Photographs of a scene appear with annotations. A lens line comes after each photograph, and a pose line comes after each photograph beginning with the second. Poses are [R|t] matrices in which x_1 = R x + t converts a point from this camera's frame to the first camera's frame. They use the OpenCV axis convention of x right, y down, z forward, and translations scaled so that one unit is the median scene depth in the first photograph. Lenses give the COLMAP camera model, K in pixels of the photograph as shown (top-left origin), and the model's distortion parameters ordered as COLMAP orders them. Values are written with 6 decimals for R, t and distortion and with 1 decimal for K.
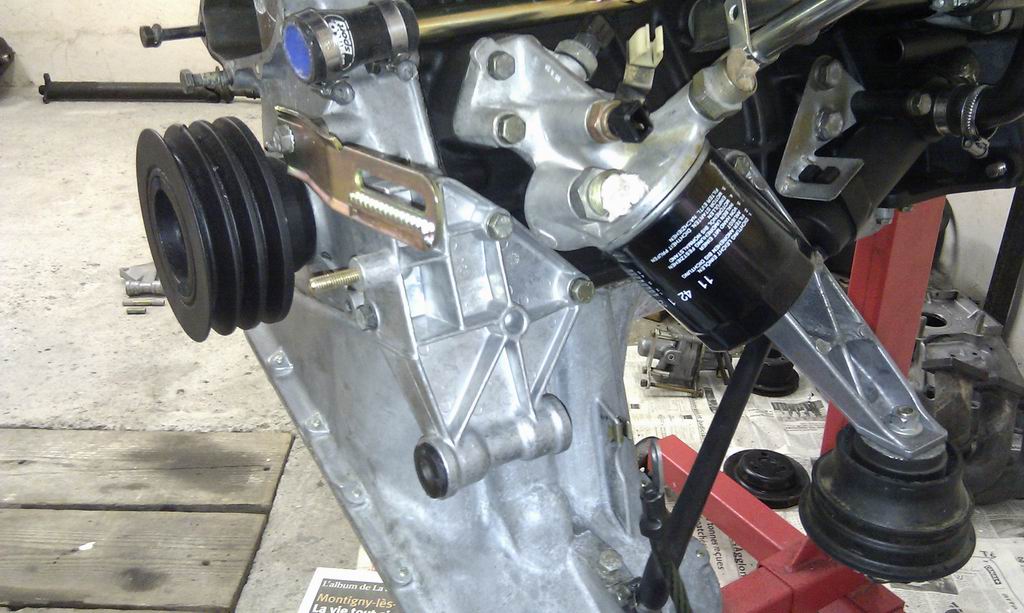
lens RADIAL K [[991.5, 0, 512.0], [0, 991.5, 306.5], [0, 0, 1]] dist [0.084293, -0.177173]
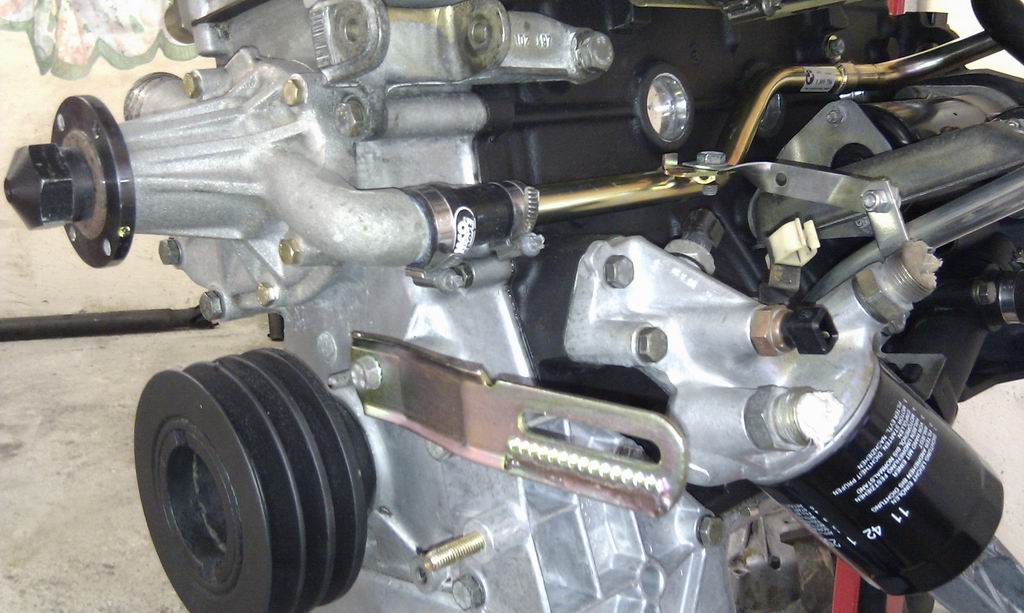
lens RADIAL K [[991.5, 0, 512.0], [0, 991.5, 306.5], [0, 0, 1]] dist [0.084293, -0.177173]
pose [[0.985267, -0.049336, 0.163752, -0.243993], [0.080553, 0.978500, -0.189865, -0.060392], [-0.150864, 0.200258, 0.968058, 0.204253]]
